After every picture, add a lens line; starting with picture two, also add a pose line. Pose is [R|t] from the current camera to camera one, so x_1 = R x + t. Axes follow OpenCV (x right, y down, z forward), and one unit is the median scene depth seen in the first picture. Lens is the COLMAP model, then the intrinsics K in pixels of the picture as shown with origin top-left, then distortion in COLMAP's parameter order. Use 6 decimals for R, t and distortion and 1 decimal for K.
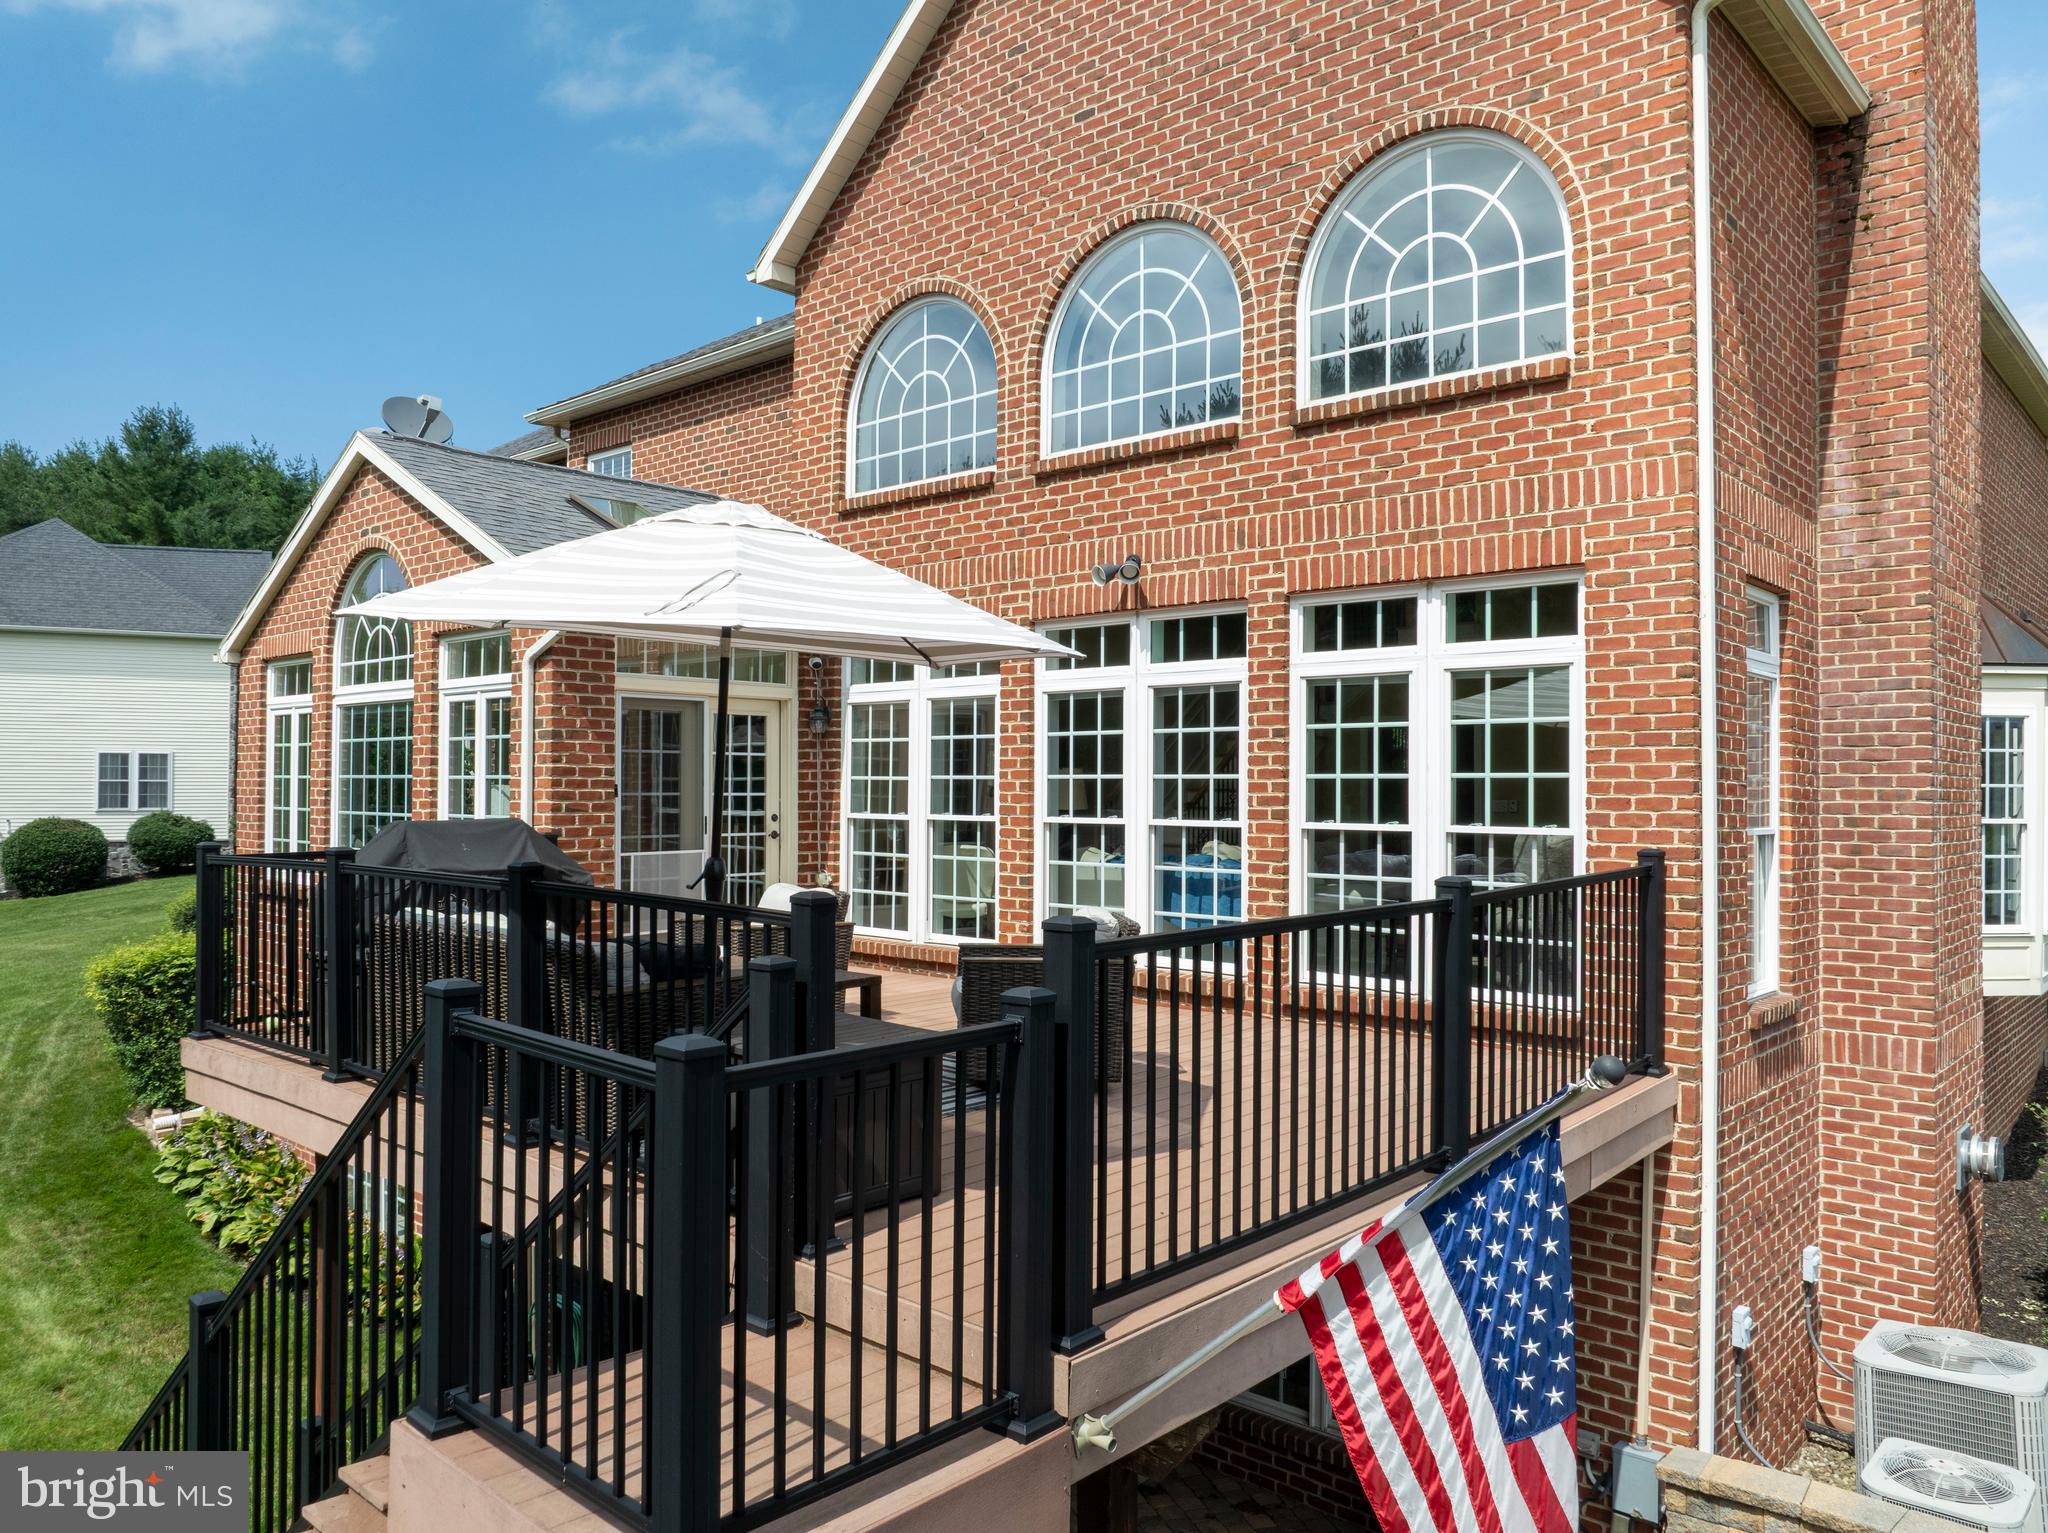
lens RADIAL K [[1453.9, 0, 1024.0], [0, 1453.9, 766.5], [0, 0, 1]] dist [-0.056928, 0.031426]
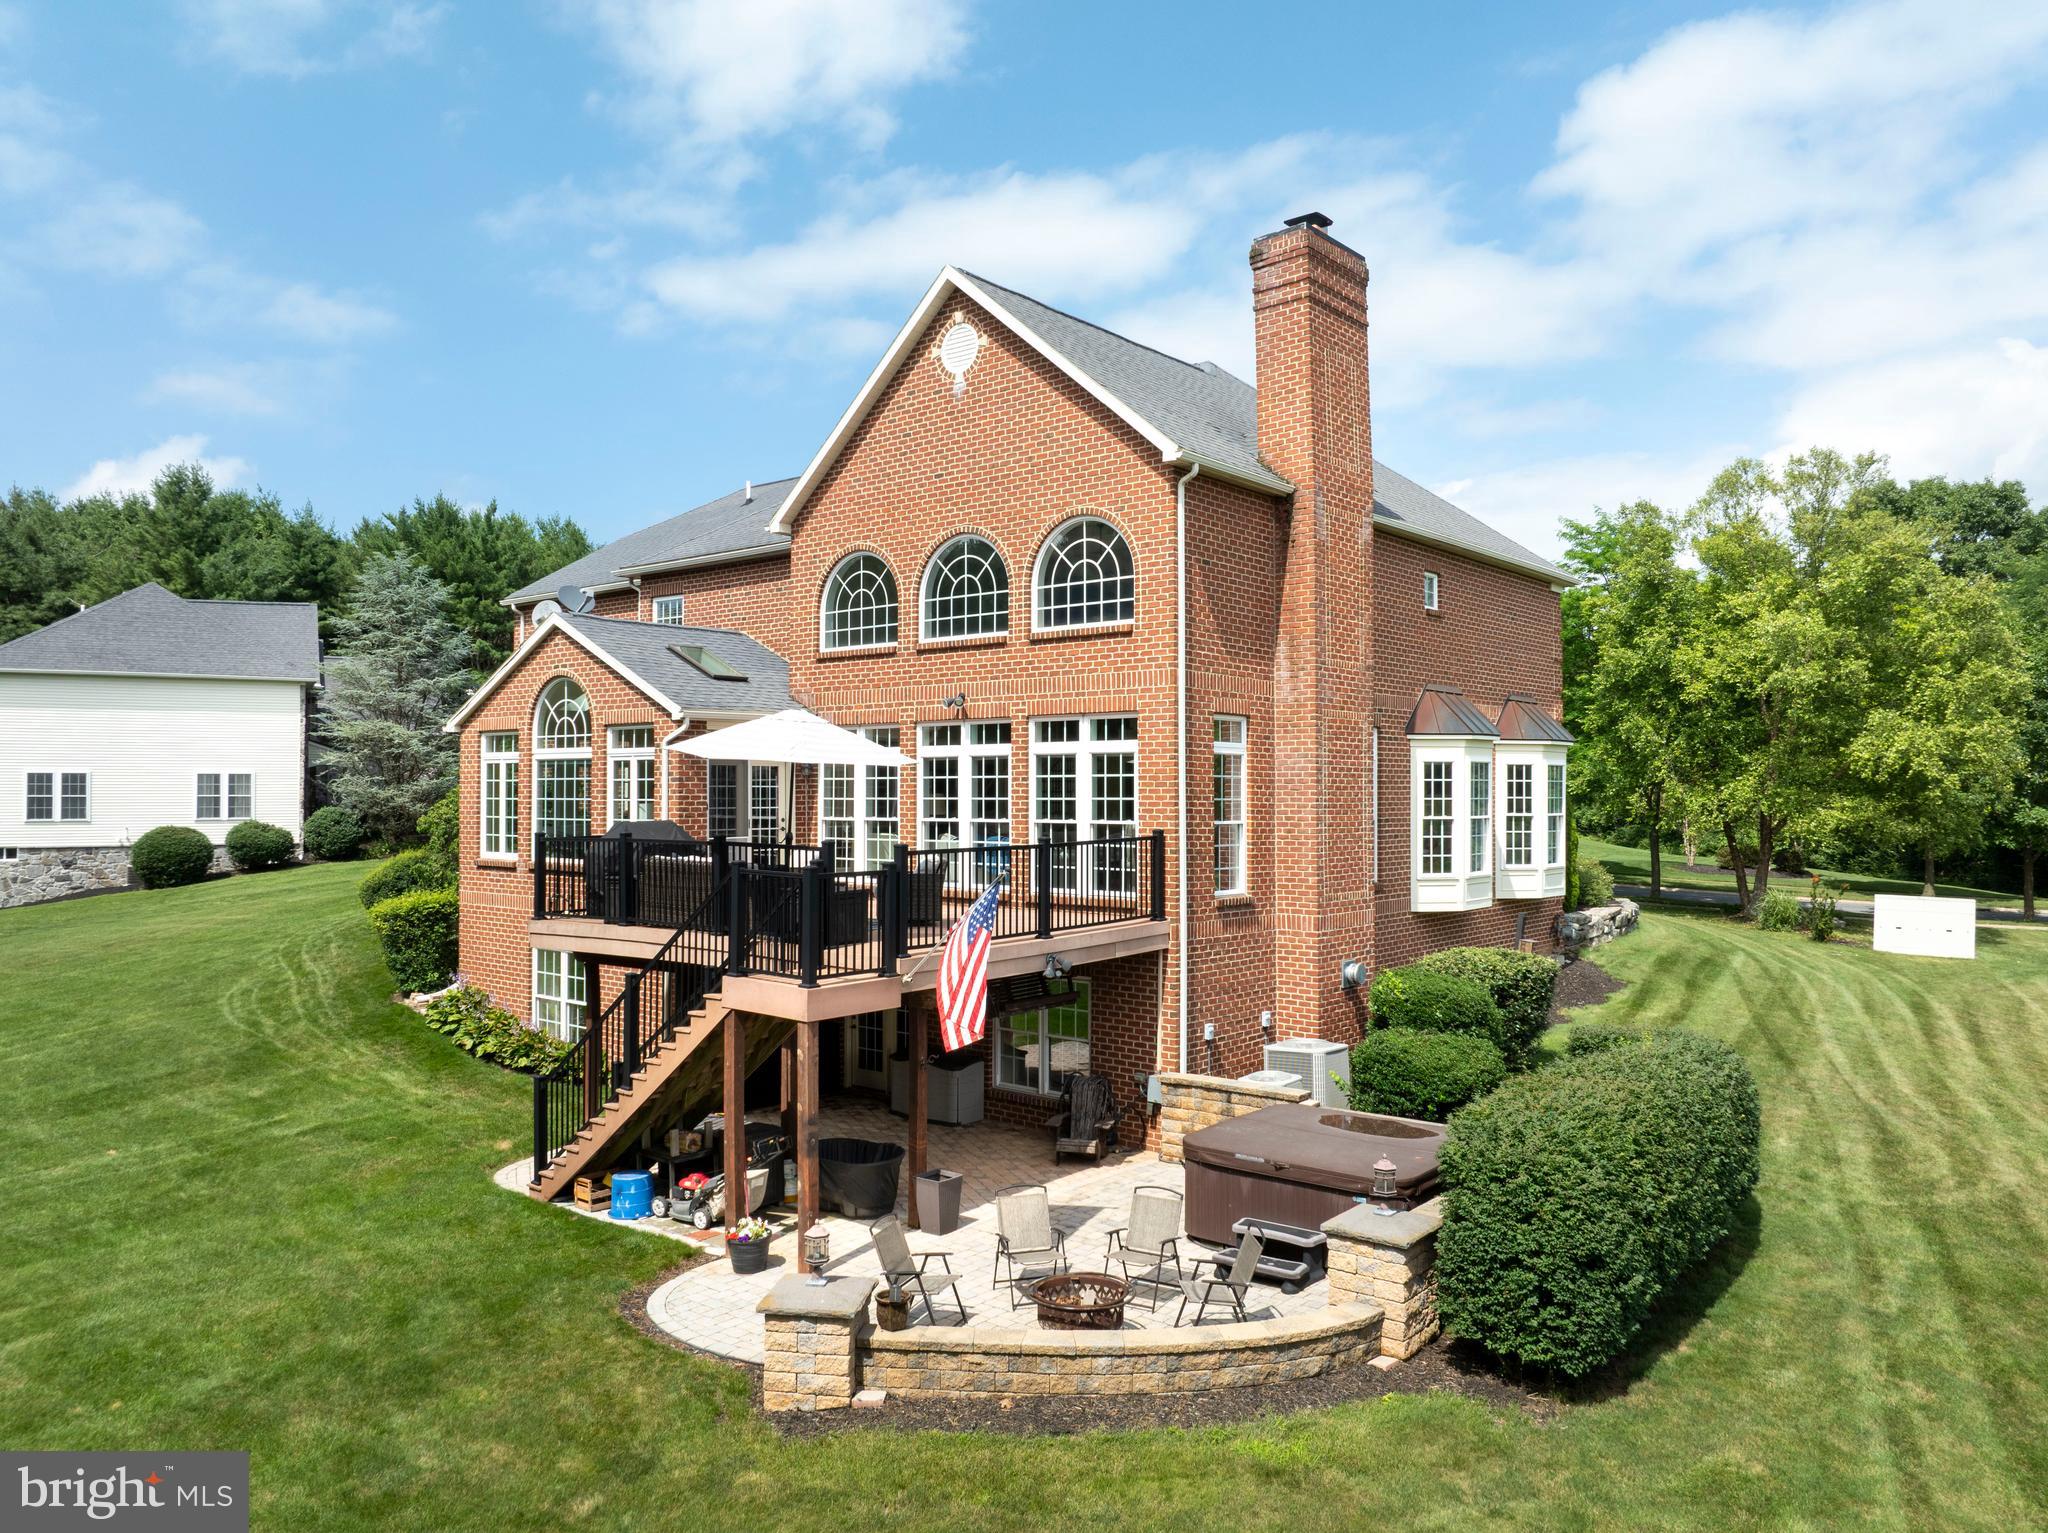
lens RADIAL K [[1463.2, 0, 1025.8], [0, 1463.2, 760.3], [0, 0, 1]] dist [-0.031296, -0.004311]
pose [[0.999091, -0.005017, 0.042340, 0.075936], [0.005305, 0.999964, -0.006687, -0.033028], [-0.042305, 0.006905, 0.999081, -1.088034]]
